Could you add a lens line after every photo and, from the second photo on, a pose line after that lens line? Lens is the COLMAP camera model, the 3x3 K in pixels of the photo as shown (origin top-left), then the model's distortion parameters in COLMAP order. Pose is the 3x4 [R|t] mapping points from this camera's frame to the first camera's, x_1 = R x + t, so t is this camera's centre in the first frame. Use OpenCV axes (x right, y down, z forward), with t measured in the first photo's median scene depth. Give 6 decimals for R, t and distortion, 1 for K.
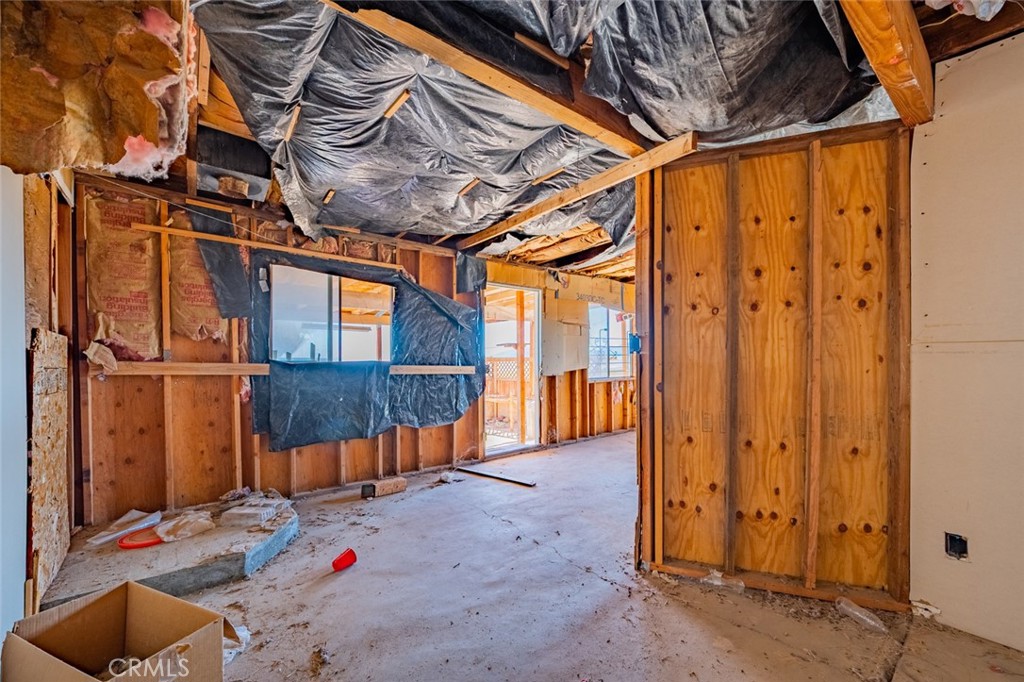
lens RADIAL K [[409.6, 0, 514.1], [0, 409.6, 347.5], [0, 0, 1]] dist [-0.000888, 0.000015]
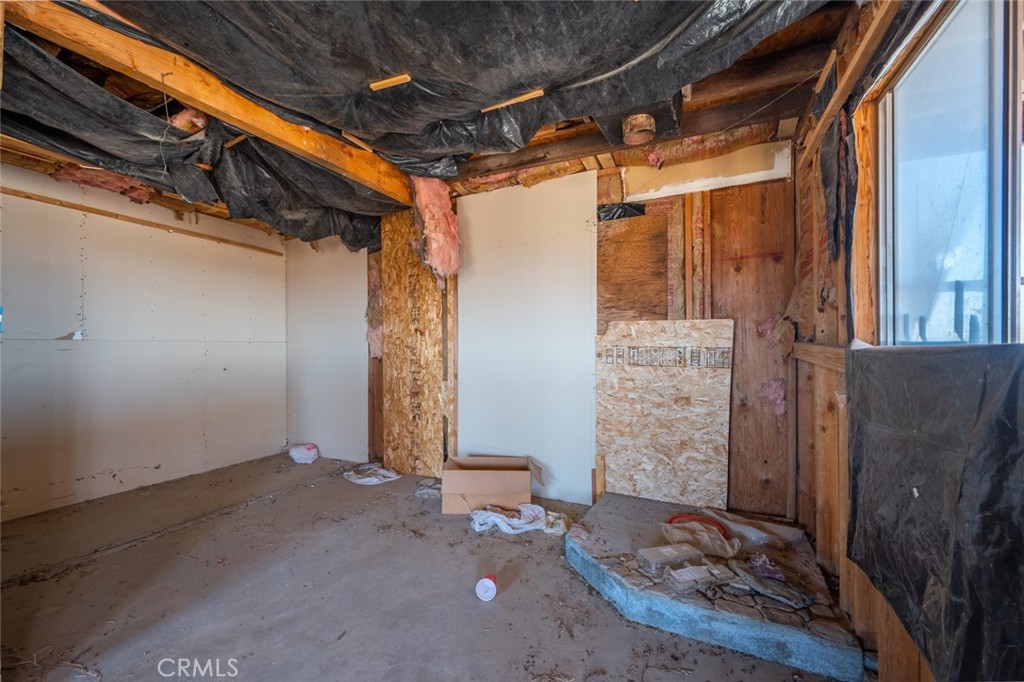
lens RADIAL K [[409.6, 0, 514.1], [0, 409.6, 347.5], [0, 0, 1]] dist [-0.000888, 0.000015]
pose [[-0.918341, 0.012066, -0.395606, -0.134489], [0.019895, 0.999679, -0.015693, 0.053075], [0.395289, -0.022282, -0.918286, 1.706780]]
